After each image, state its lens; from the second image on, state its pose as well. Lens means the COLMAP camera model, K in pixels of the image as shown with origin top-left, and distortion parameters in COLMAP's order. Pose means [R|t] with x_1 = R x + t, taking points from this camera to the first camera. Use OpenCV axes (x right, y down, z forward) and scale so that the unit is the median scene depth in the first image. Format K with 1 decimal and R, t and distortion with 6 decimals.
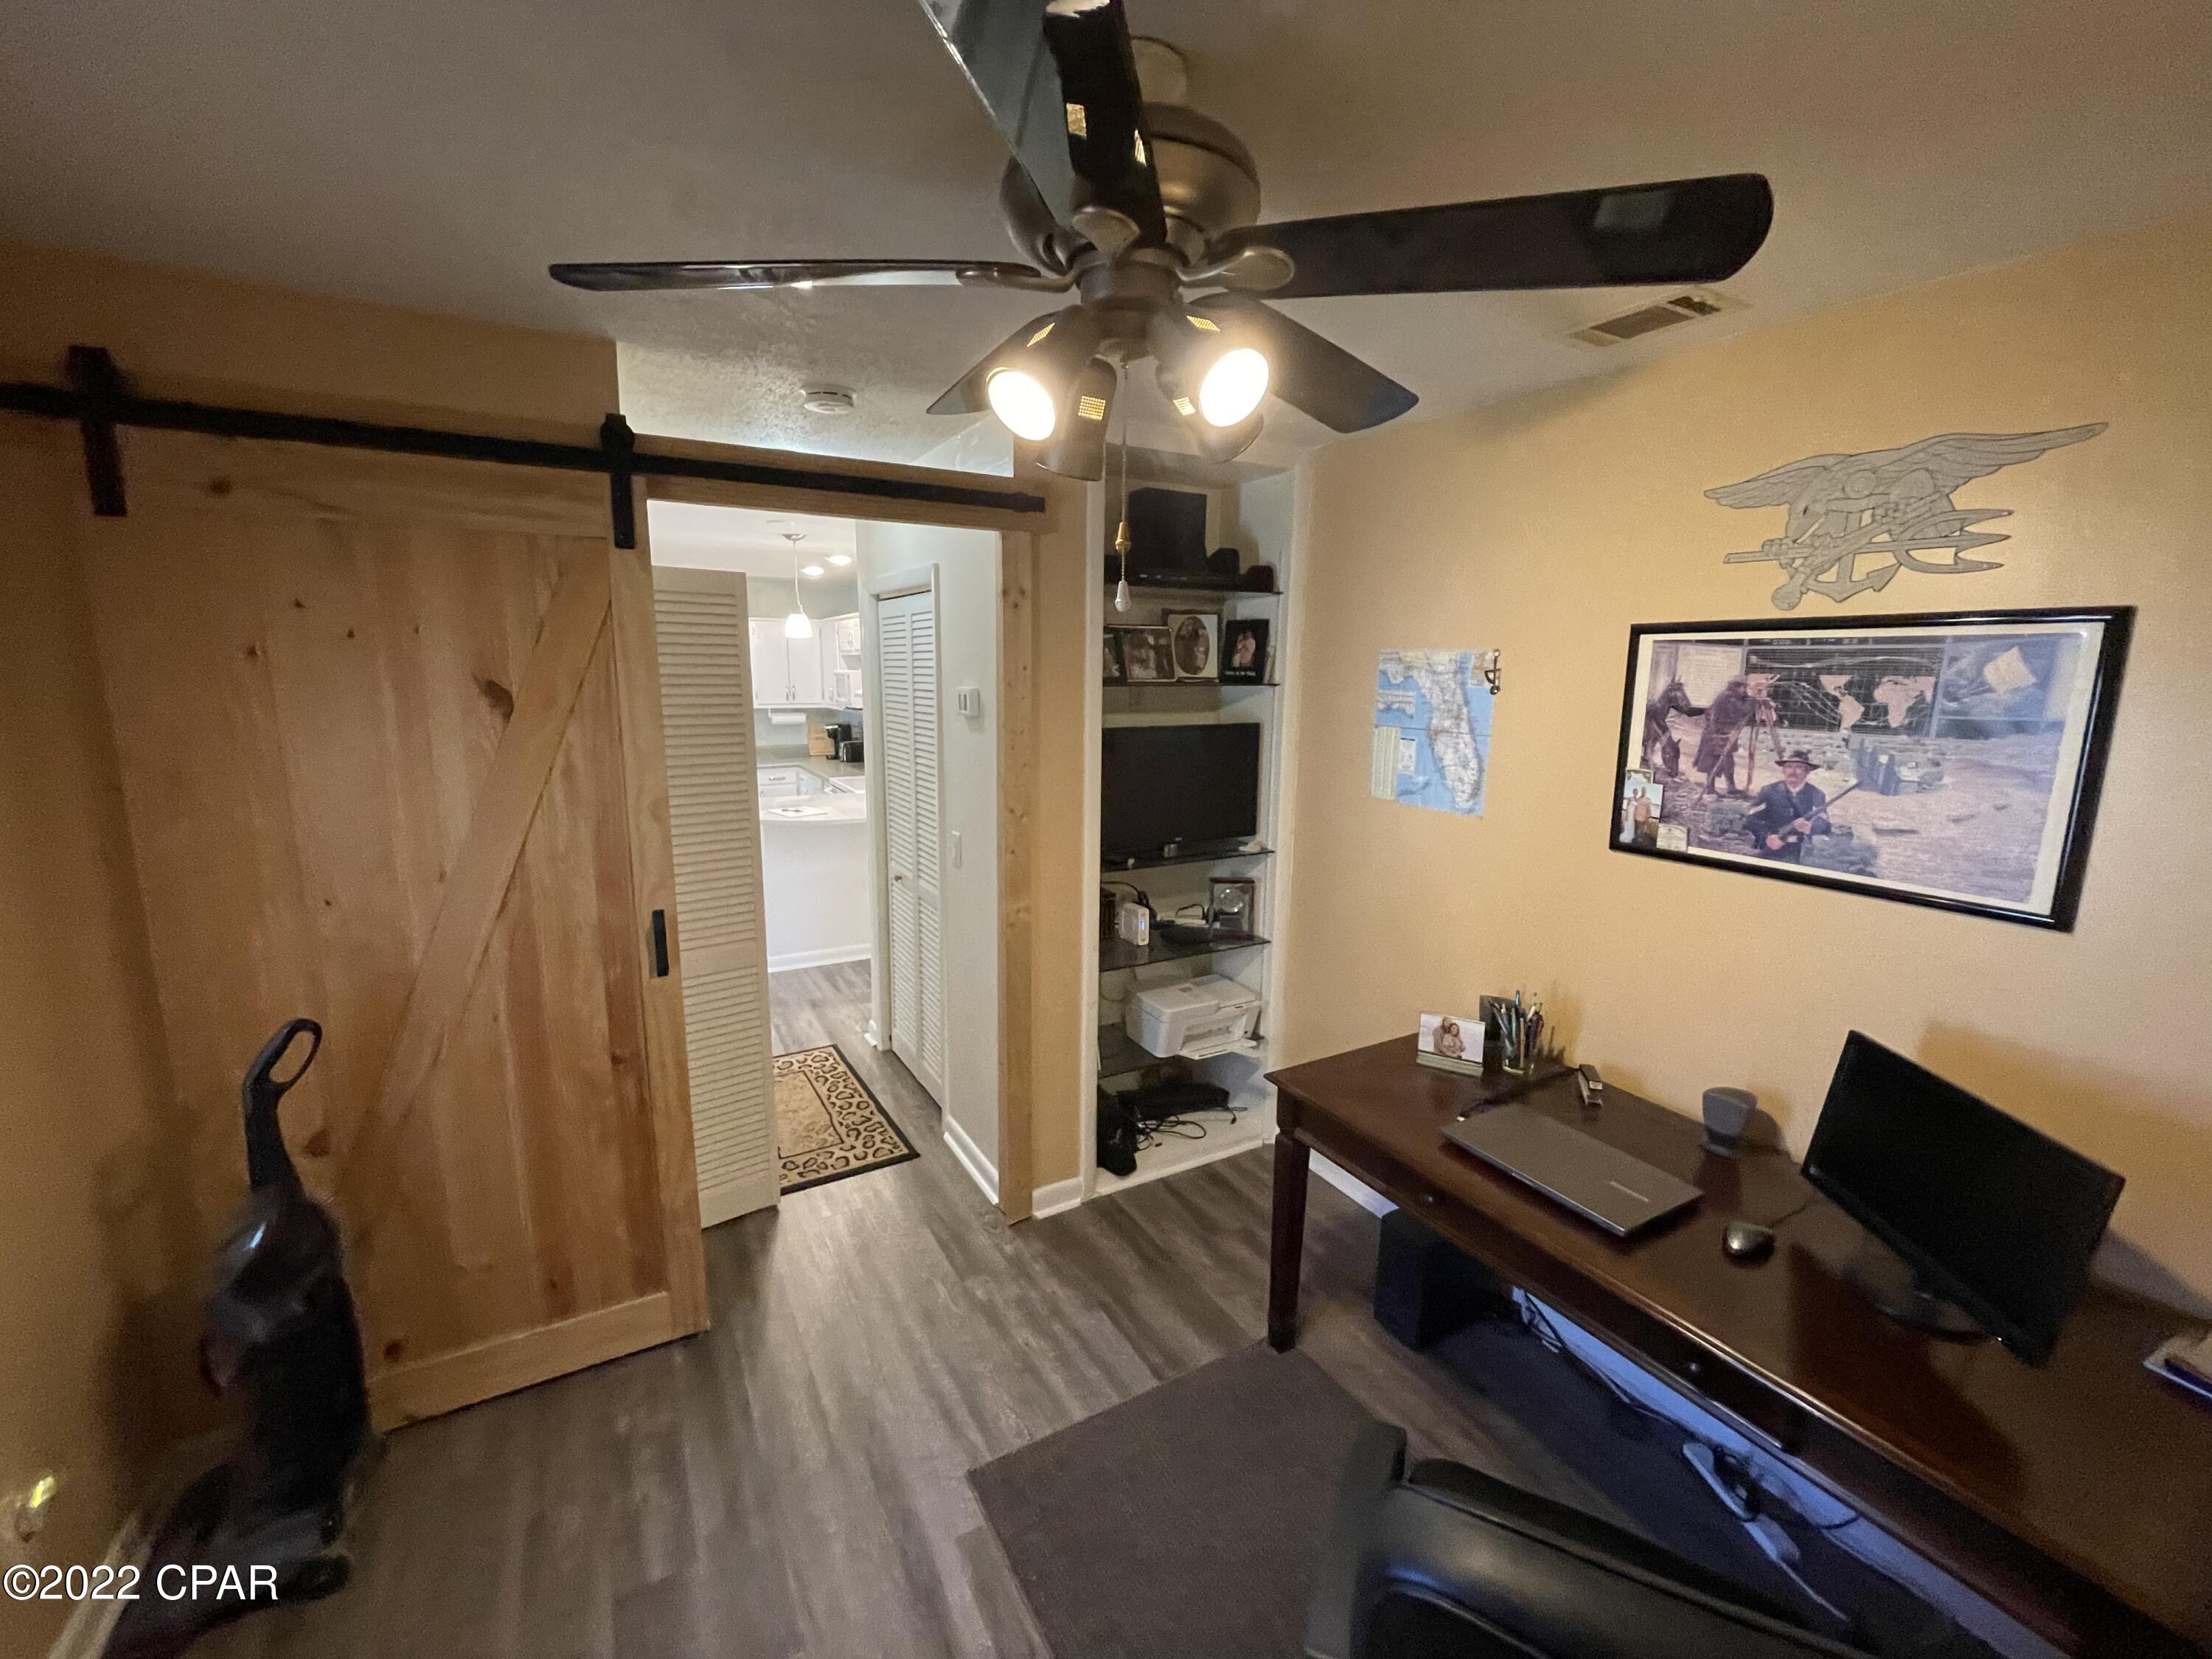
lens RADIAL K [[895.4, 0, 1100.0], [0, 895.4, 826.1], [0, 0, 1]] dist [-0.001694, 0.000854]
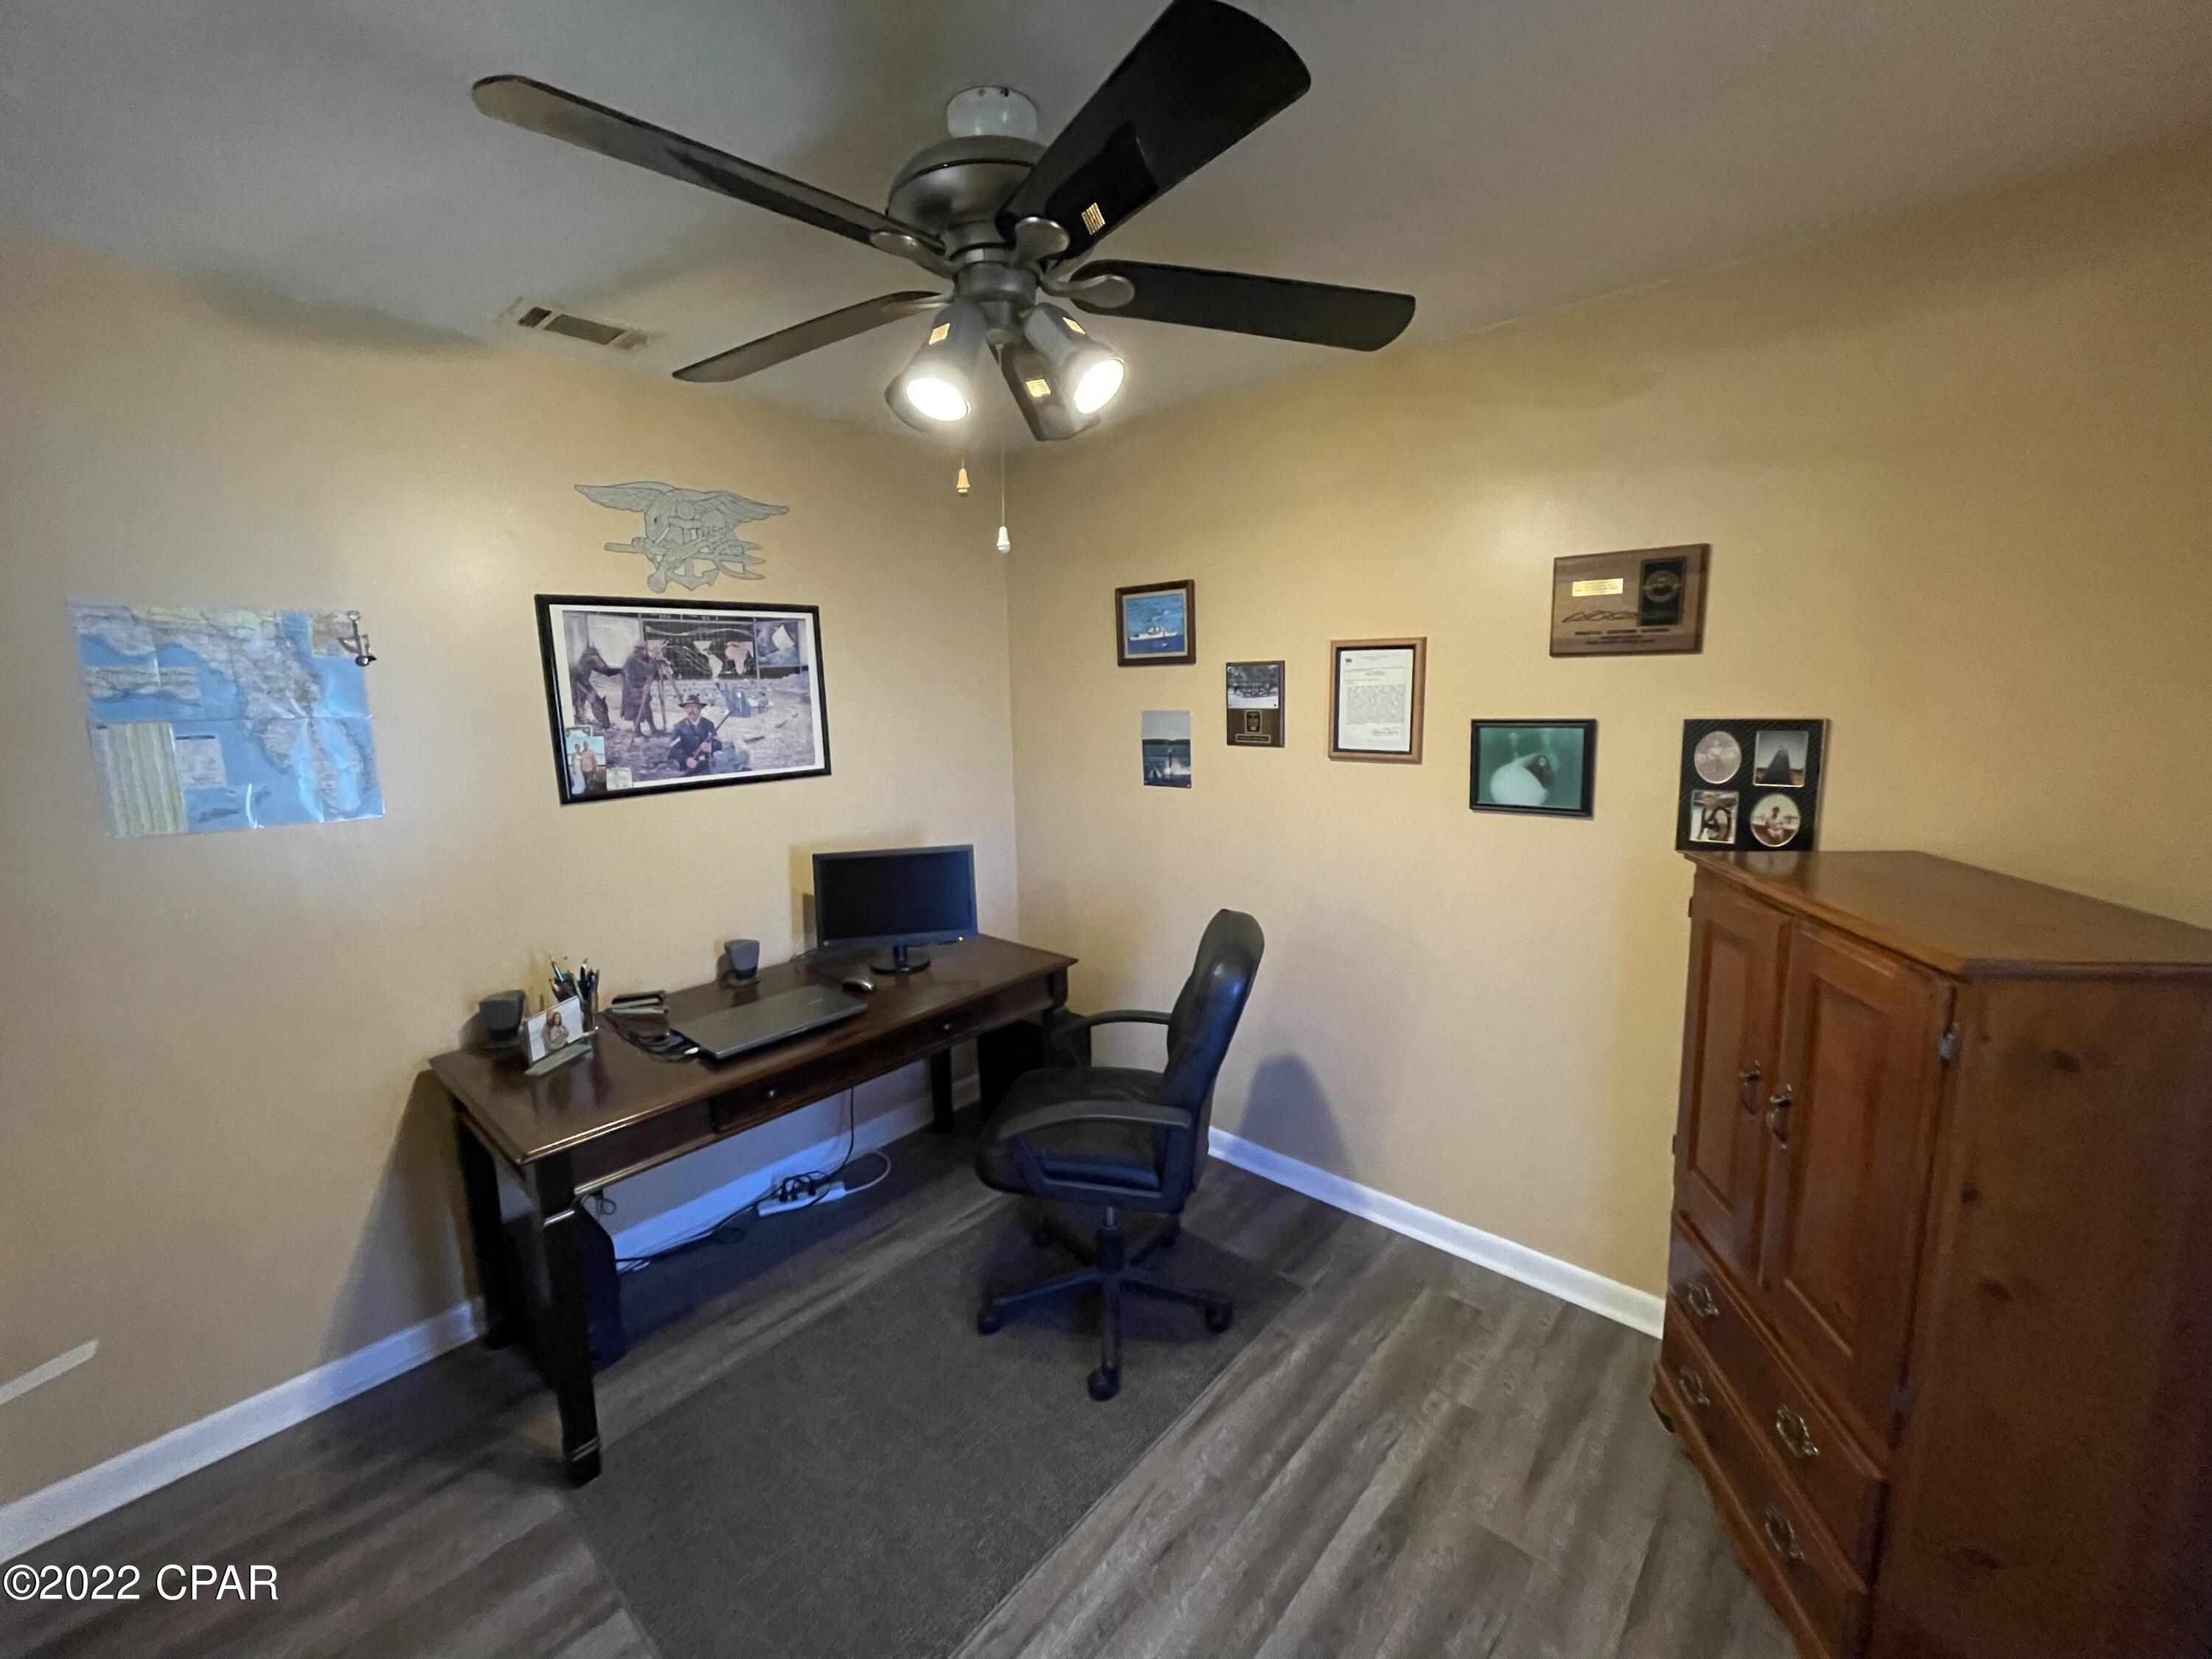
lens RADIAL K [[895.4, 0, 1102.6], [0, 895.4, 819.9], [0, 0, 1]] dist [-0.001694, 0.000854]
pose [[-0.314926, -0.157734, 0.935918, -0.744641], [0.185011, 0.956976, 0.223537, -0.089063], [-0.930910, 0.243552, -0.272194, 0.806445]]
